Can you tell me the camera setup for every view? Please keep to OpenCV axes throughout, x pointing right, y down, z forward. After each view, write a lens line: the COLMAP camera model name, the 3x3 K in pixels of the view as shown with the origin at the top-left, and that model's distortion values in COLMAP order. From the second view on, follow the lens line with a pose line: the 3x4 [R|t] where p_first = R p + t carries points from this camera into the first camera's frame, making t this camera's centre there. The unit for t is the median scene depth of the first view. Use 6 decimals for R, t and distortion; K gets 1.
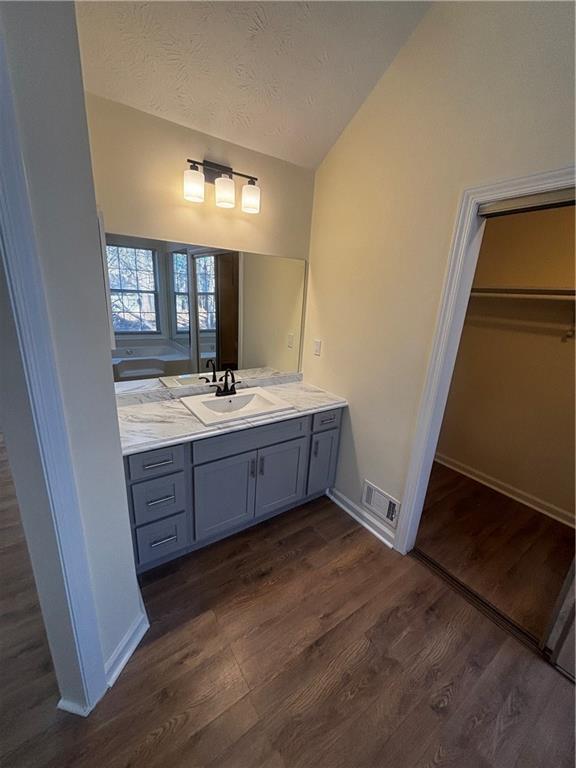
lens RADIAL K [[313.0, 0, 291.6], [0, 313.0, 383.7], [0, 0, 1]] dist [0.007303, -0.000612]
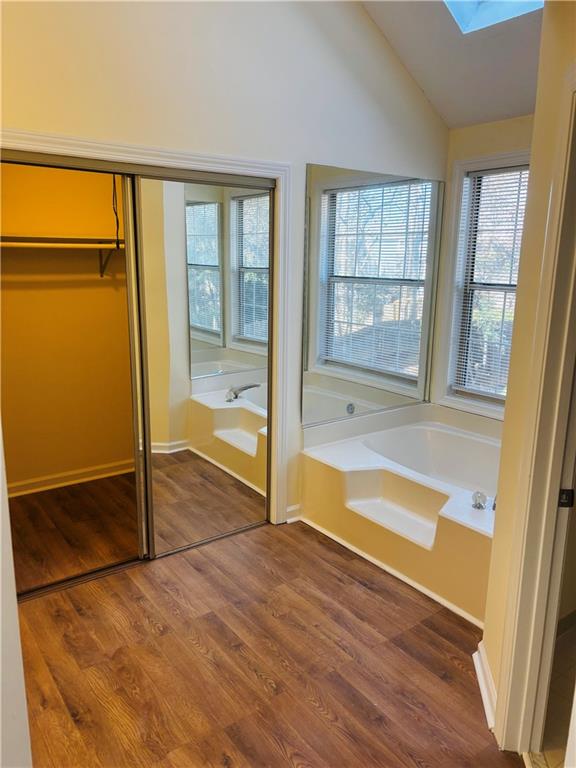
lens RADIAL K [[581.5, 0, 290.7], [0, 581.5, 384.1], [0, 0, 1]] dist [0.006027, -0.000050]
pose [[-0.015143, -0.273810, 0.961665, -0.915553], [0.271777, 0.924438, 0.267490, -0.126809], [-0.962241, 0.265409, 0.060416, 0.173461]]
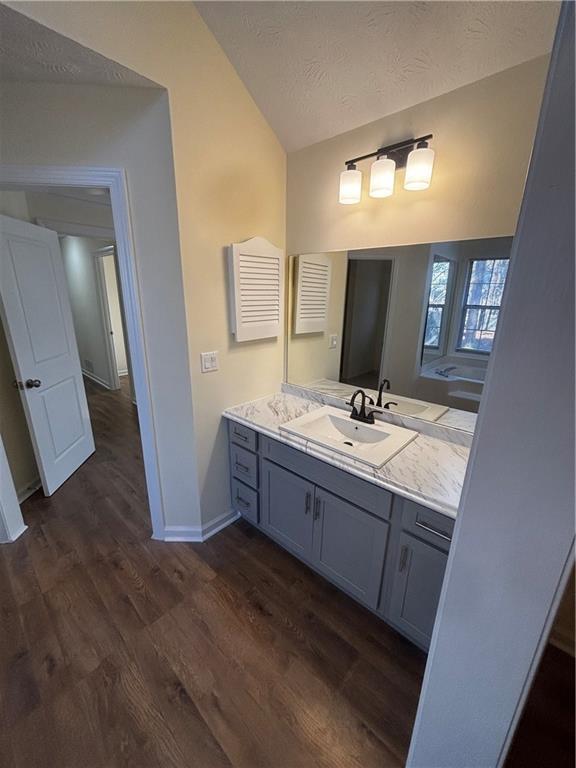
lens RADIAL K [[313.0, 0, 288.2], [0, 313.0, 383.9], [0, 0, 1]] dist [0.007303, -0.000612]
pose [[0.205781, 0.218925, -0.953796, 0.677602], [-0.281807, 0.946625, 0.156480, -0.169839], [0.937144, 0.236586, 0.256492, 0.732351]]
